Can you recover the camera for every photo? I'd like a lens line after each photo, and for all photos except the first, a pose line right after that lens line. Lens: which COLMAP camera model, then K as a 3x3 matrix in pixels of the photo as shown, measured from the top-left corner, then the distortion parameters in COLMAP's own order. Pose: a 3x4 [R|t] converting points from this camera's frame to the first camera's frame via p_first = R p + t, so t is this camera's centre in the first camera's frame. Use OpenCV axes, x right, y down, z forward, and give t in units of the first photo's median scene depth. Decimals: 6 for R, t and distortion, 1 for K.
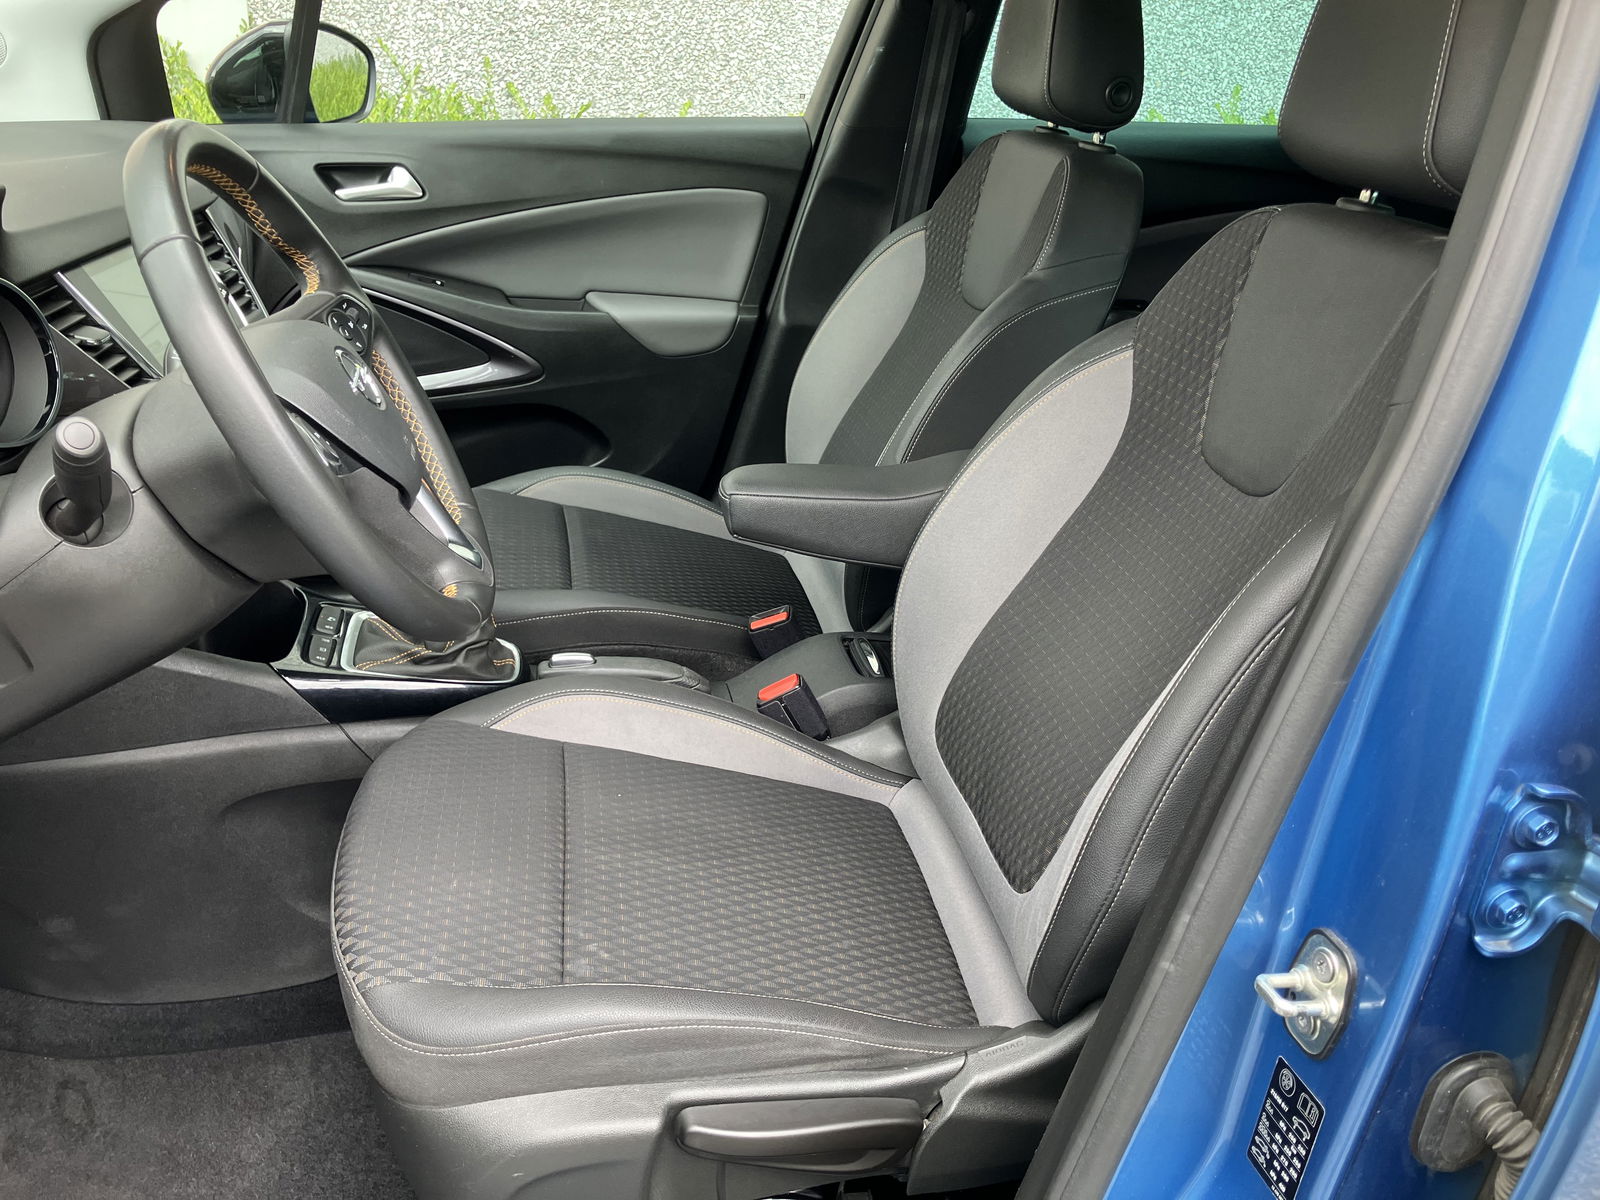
lens RADIAL K [[1329.3, 0, 799.9], [0, 1329.3, 603.7], [0, 0, 1]] dist [0.037182, -0.036661]
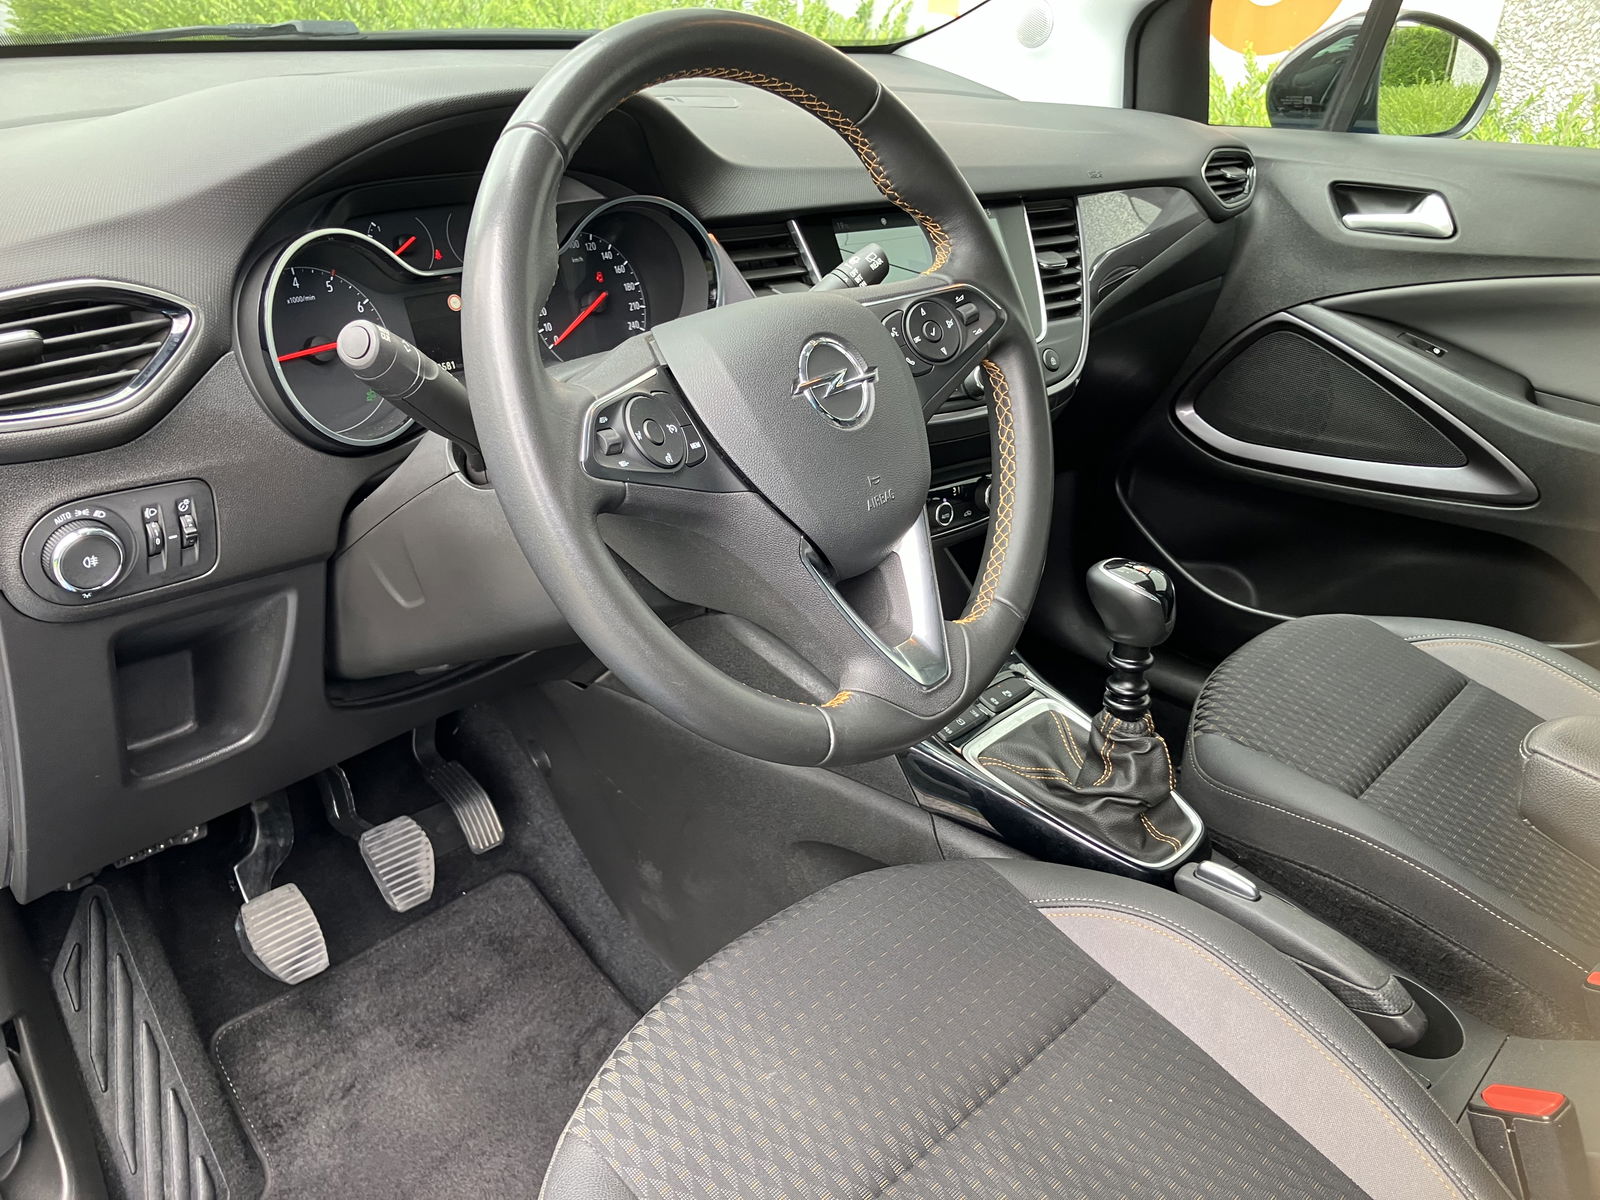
lens RADIAL K [[1329.3, 0, 789.5], [0, 1329.3, 601.8], [0, 0, 1]] dist [0.037182, -0.036661]
pose [[0.603812, 0.329234, -0.725958, 0.115205], [-0.362417, 0.924535, 0.117854, -0.071355], [0.709975, 0.191938, 0.677565, 0.275567]]
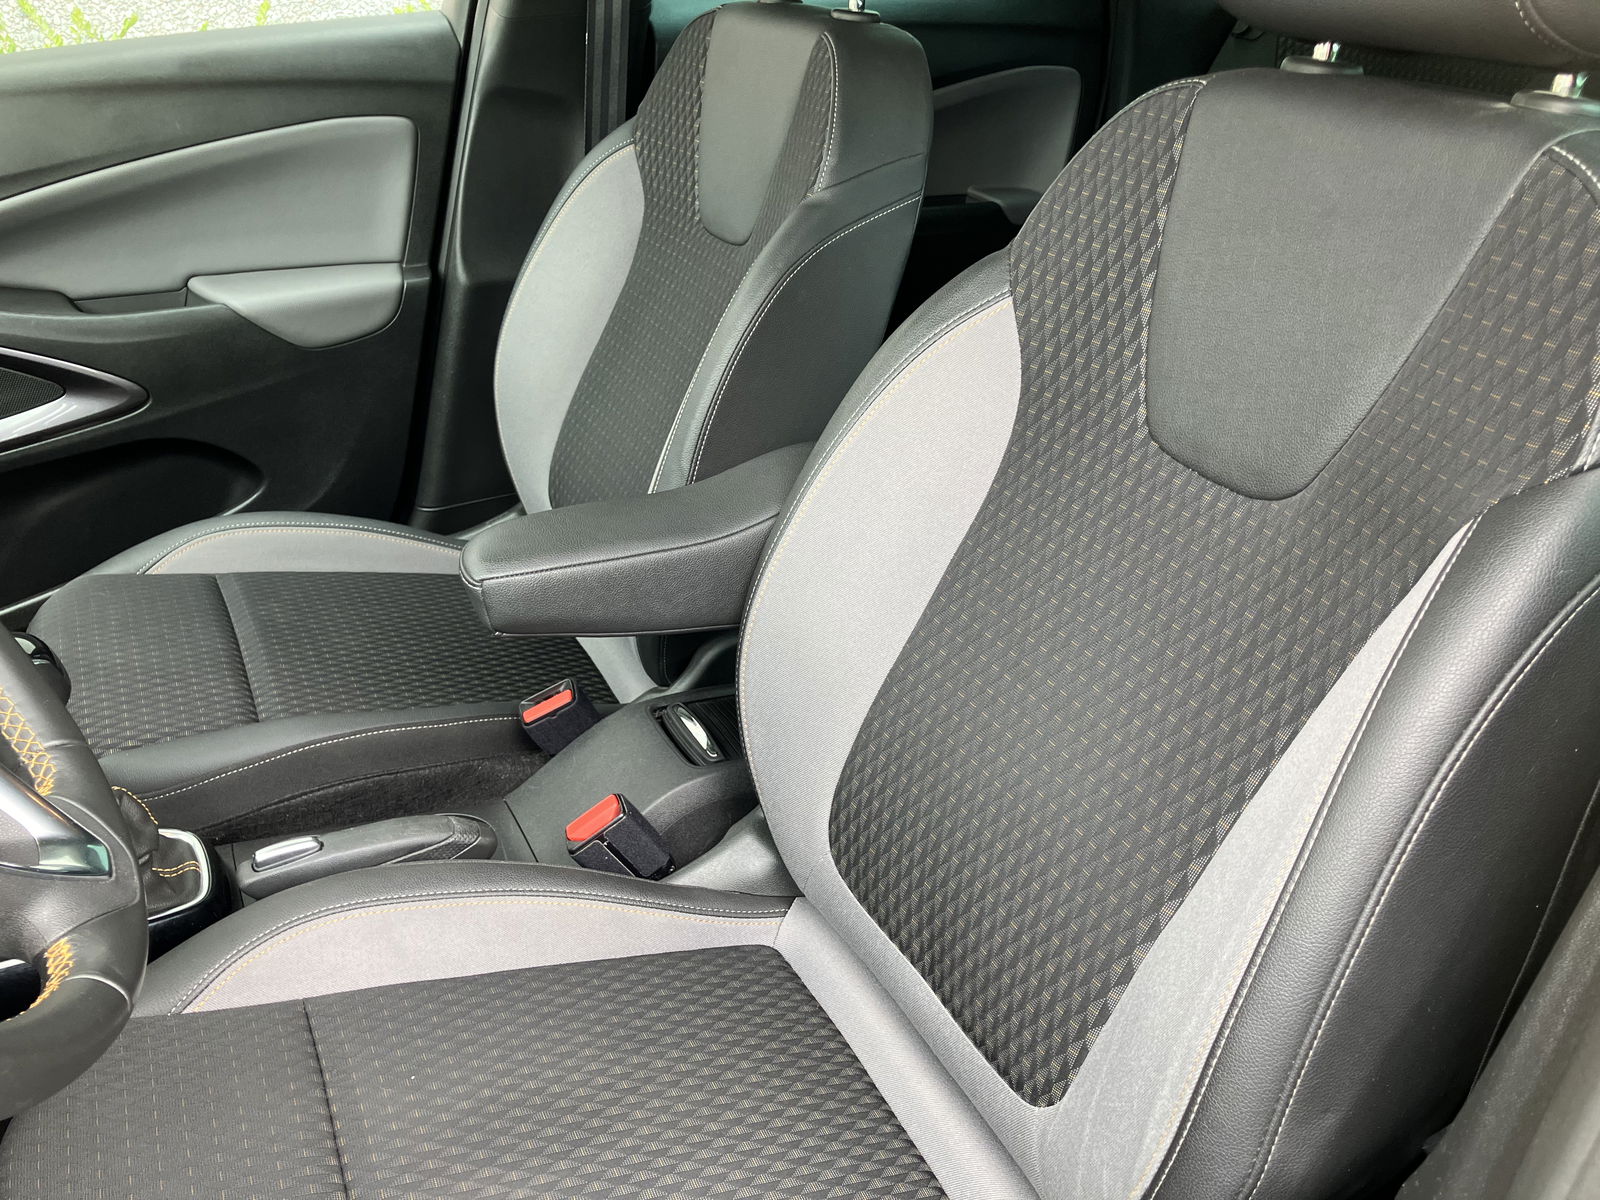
lens RADIAL K [[1329.3, 0, 802.7], [0, 1329.3, 588.1], [0, 0, 1]] dist [0.037182, -0.036661]
pose [[0.956801, -0.187837, 0.221921, -0.035689], [0.171752, 0.981033, 0.089862, -0.084769], [-0.234591, -0.047864, 0.970915, 0.222562]]
